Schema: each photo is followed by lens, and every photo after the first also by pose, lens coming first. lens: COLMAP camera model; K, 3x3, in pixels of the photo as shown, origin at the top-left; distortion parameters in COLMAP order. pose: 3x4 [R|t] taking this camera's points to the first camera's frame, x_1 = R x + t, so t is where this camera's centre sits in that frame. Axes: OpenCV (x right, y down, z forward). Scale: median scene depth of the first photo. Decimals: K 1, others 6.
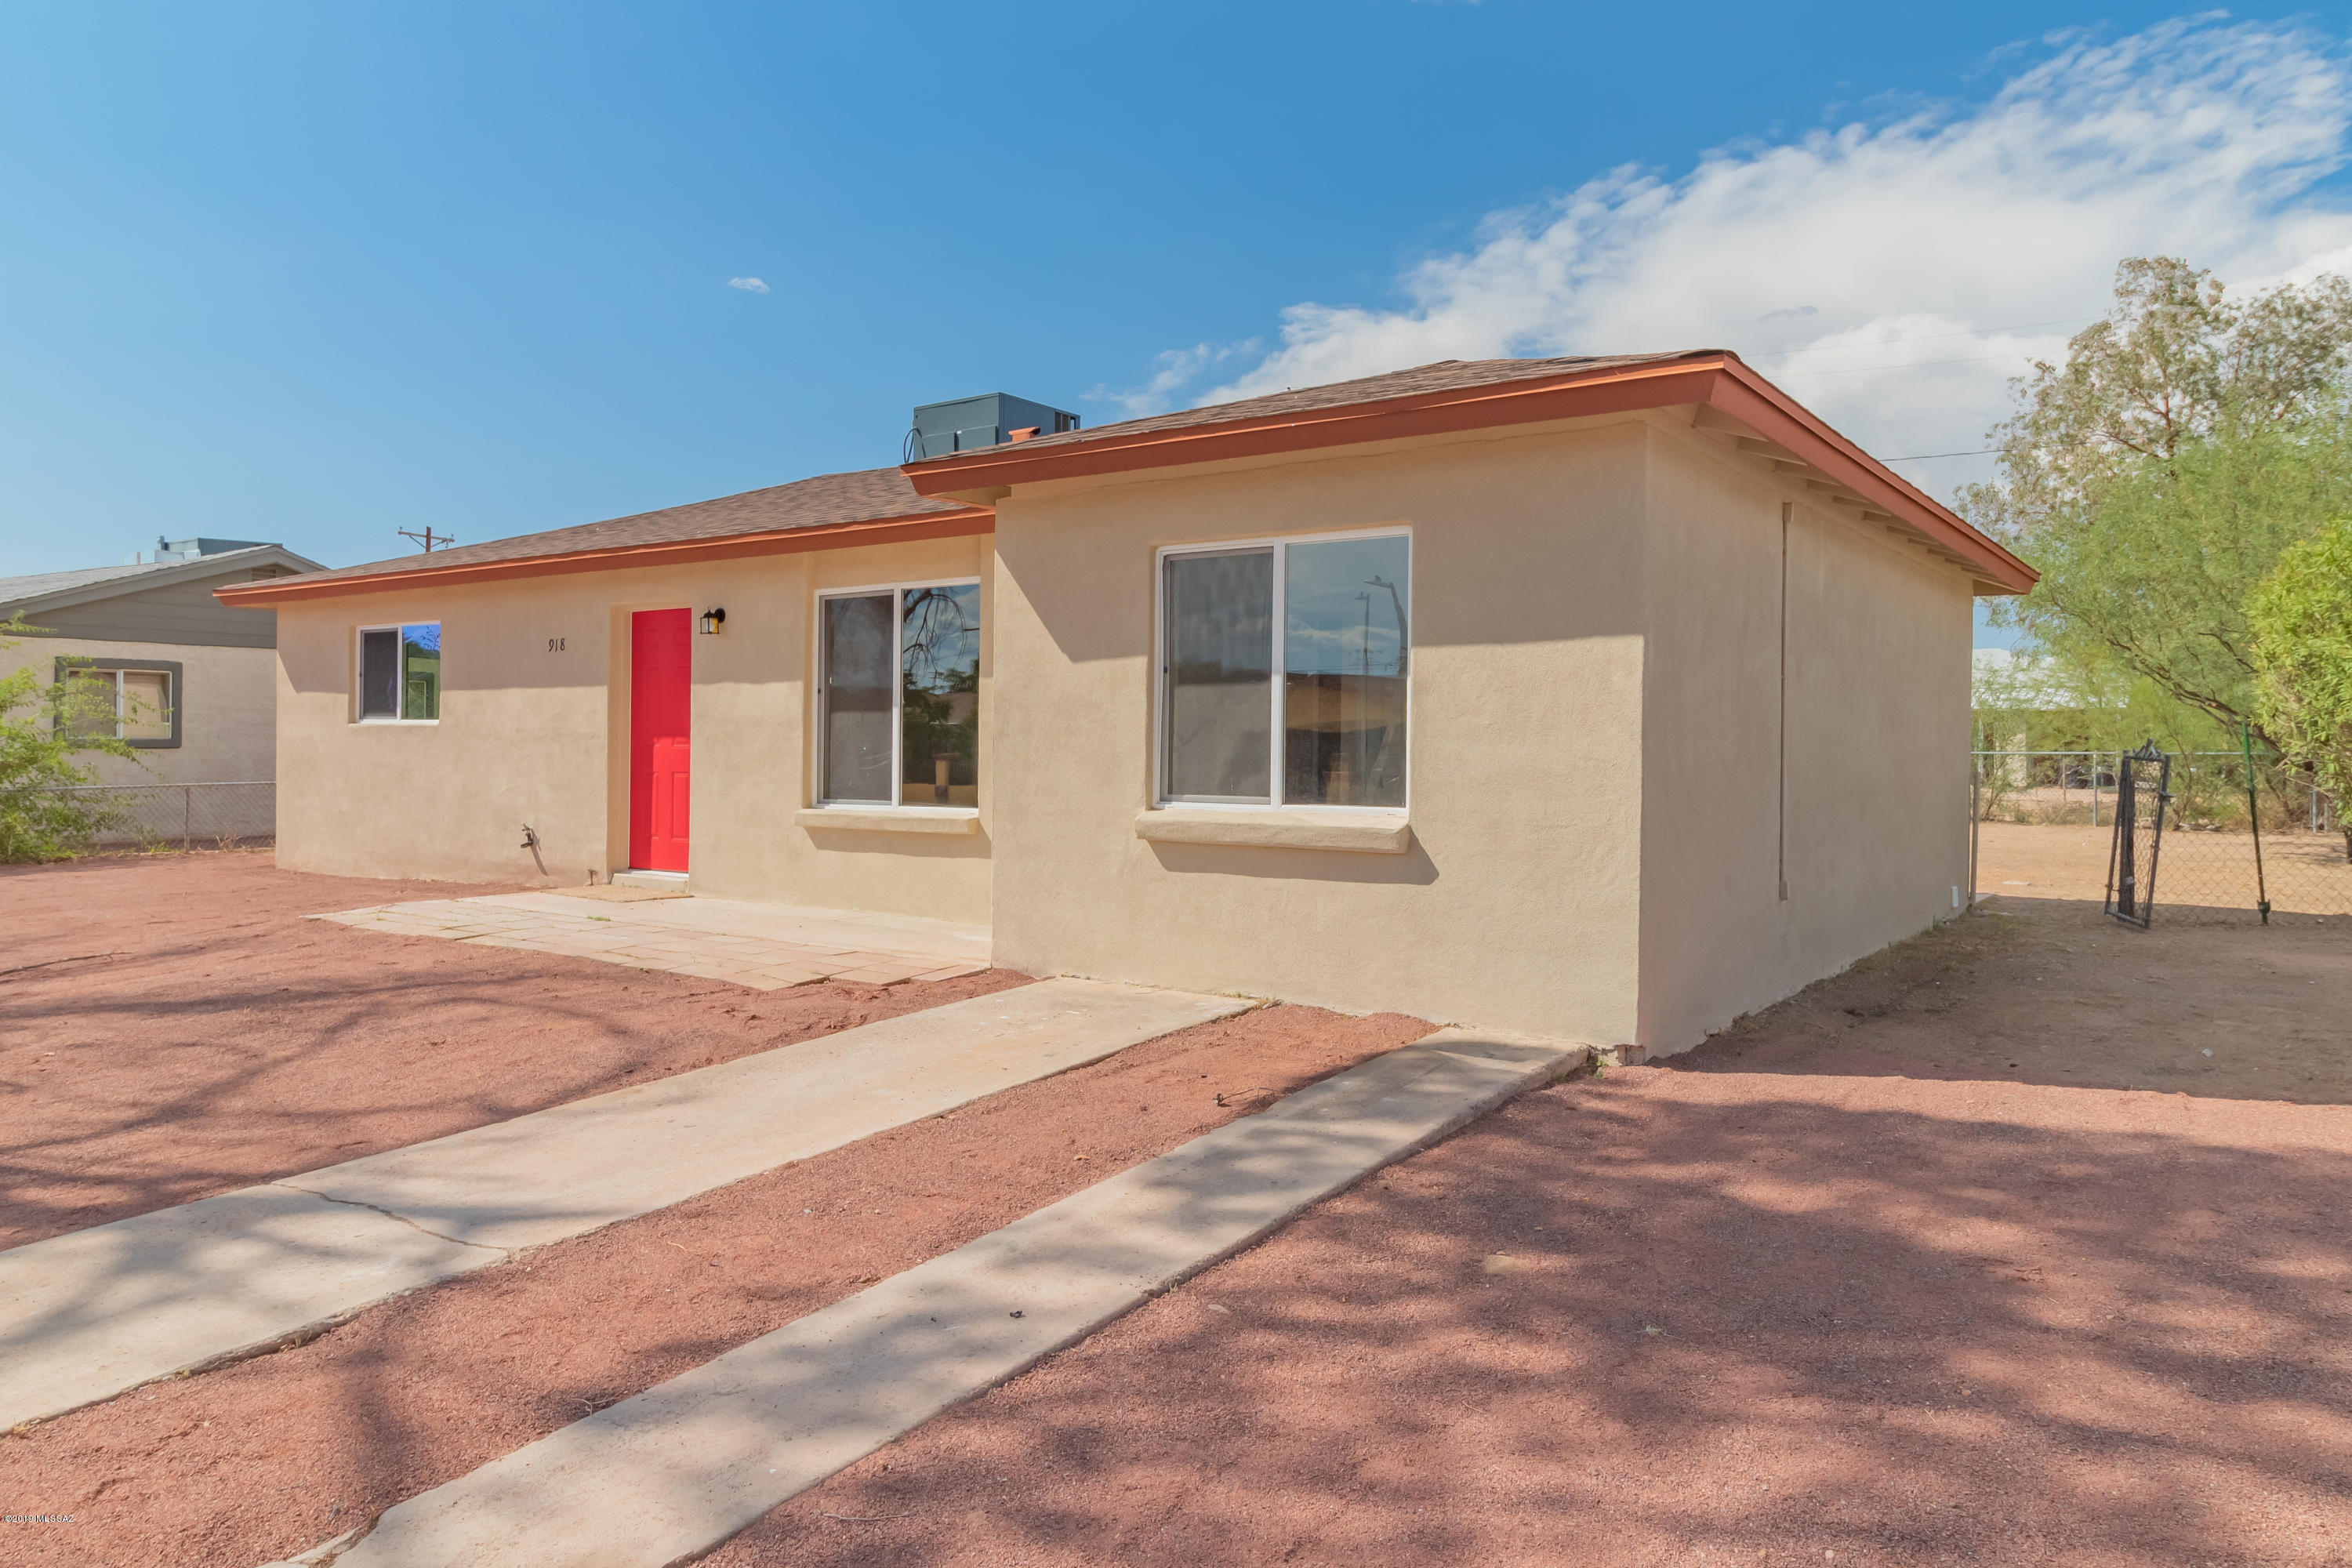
lens RADIAL K [[1508.5, 0, 1176.0], [0, 1508.5, 784.0], [0, 0, 1]] dist [-0.003892, -0.002545]
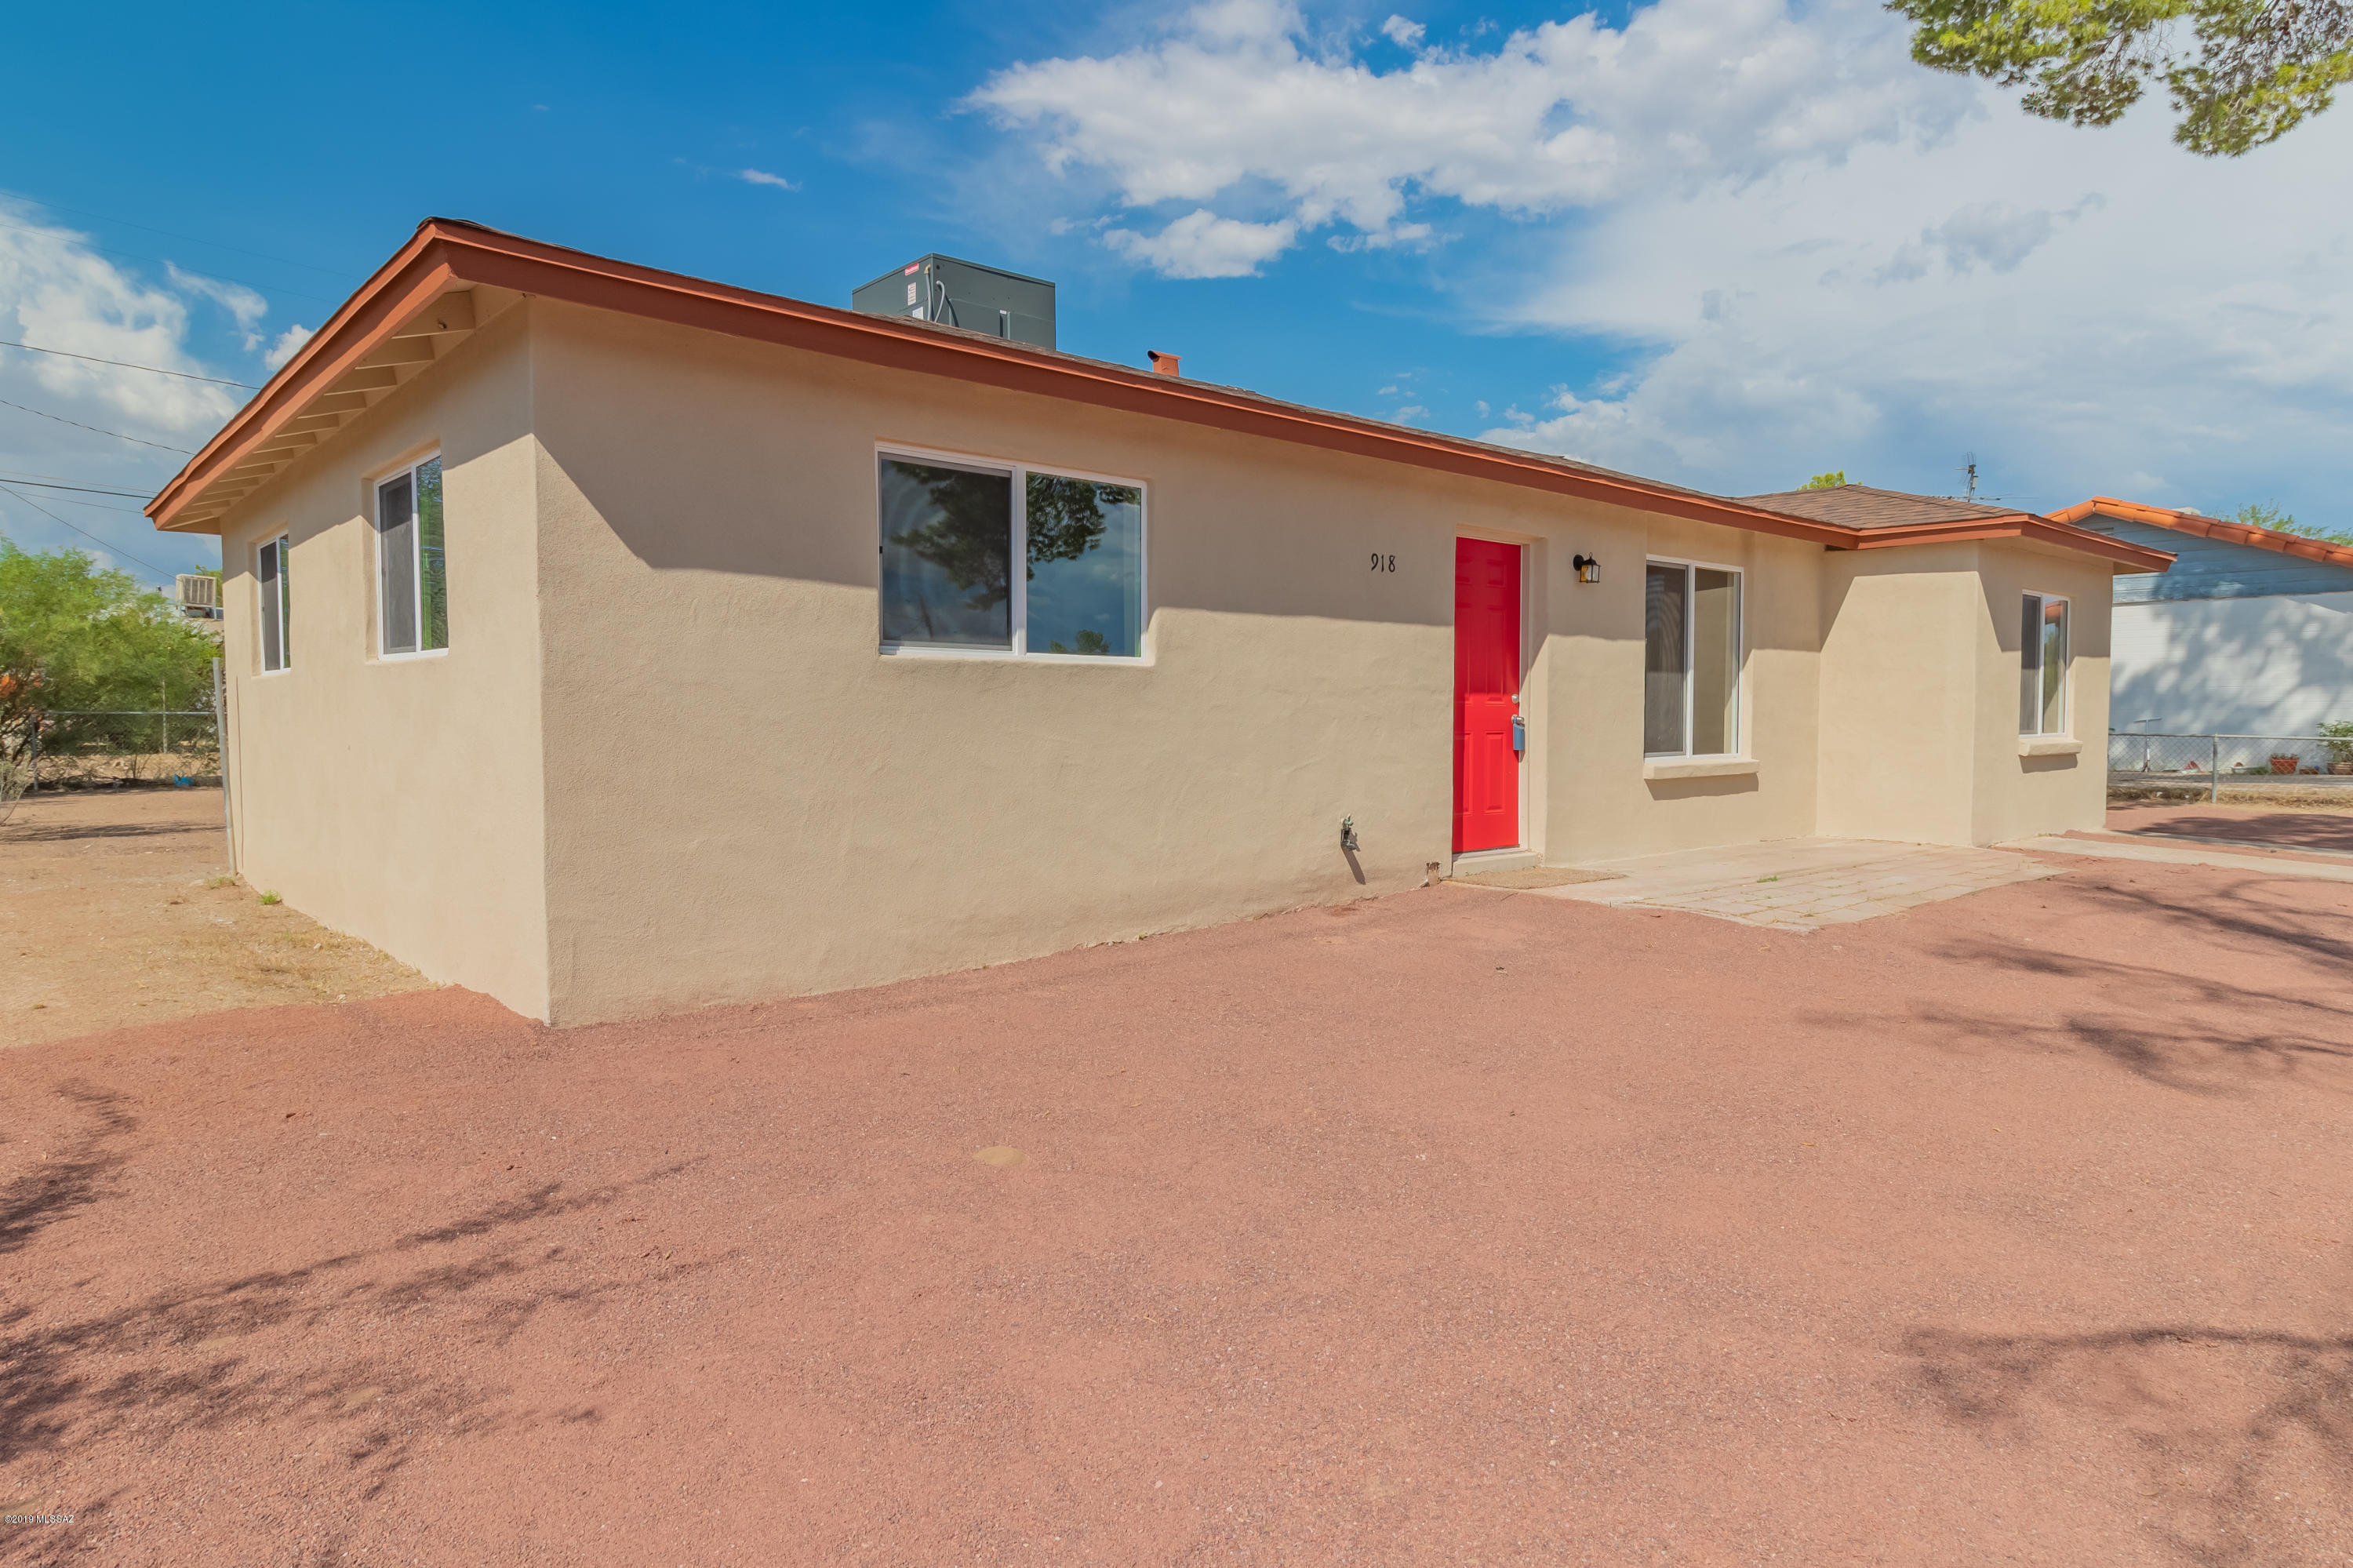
lens RADIAL K [[1414.8, 0, 1176.5], [0, 1414.8, 784.0], [0, 0, 1]] dist [0.001847, -0.000930]
pose [[0.229425, -0.052504, 0.971909, -1.198851], [0.027479, 0.998495, 0.047454, -0.023091], [-0.972938, 0.015820, 0.230522, 1.023019]]
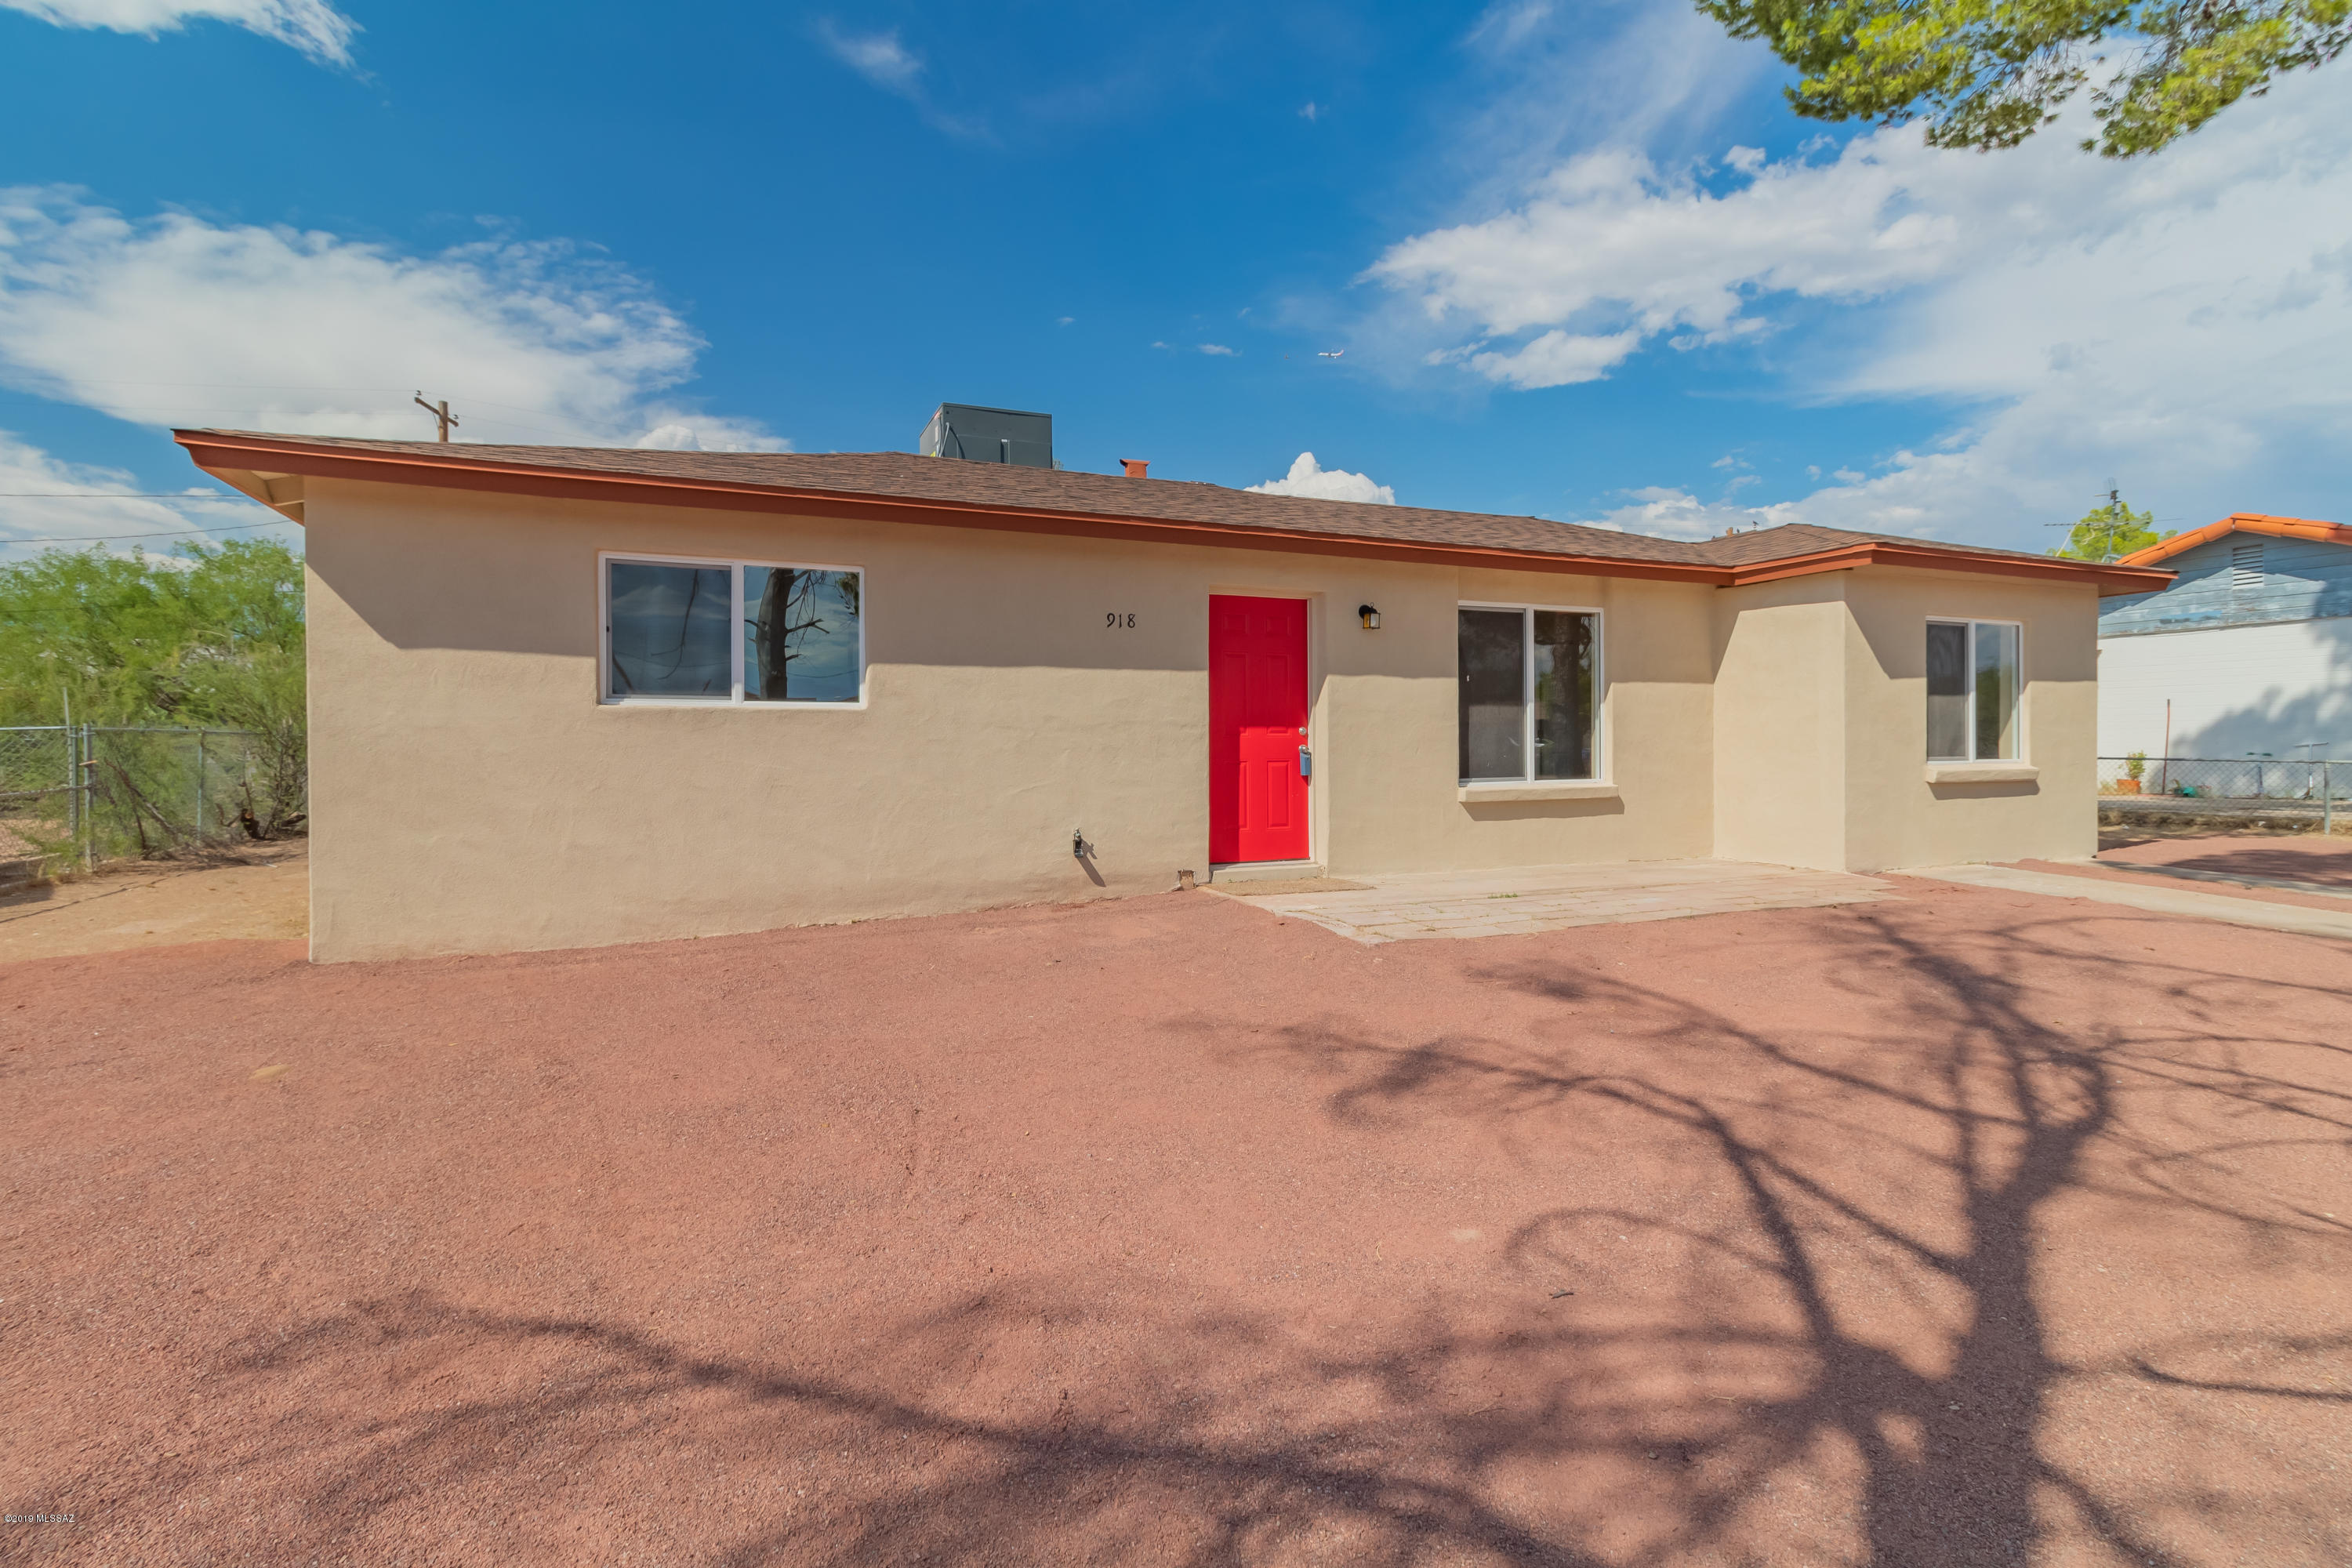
lens RADIAL K [[1092.2, 0, 1175.2], [0, 1092.2, 756.2], [0, 0, 1]] dist [0.000381, -0.000443]
pose [[0.541874, -0.018291, 0.840261, -1.011968], [0.029676, 0.999556, 0.002620, -0.015400], [-0.839936, 0.023516, 0.542176, 0.685692]]
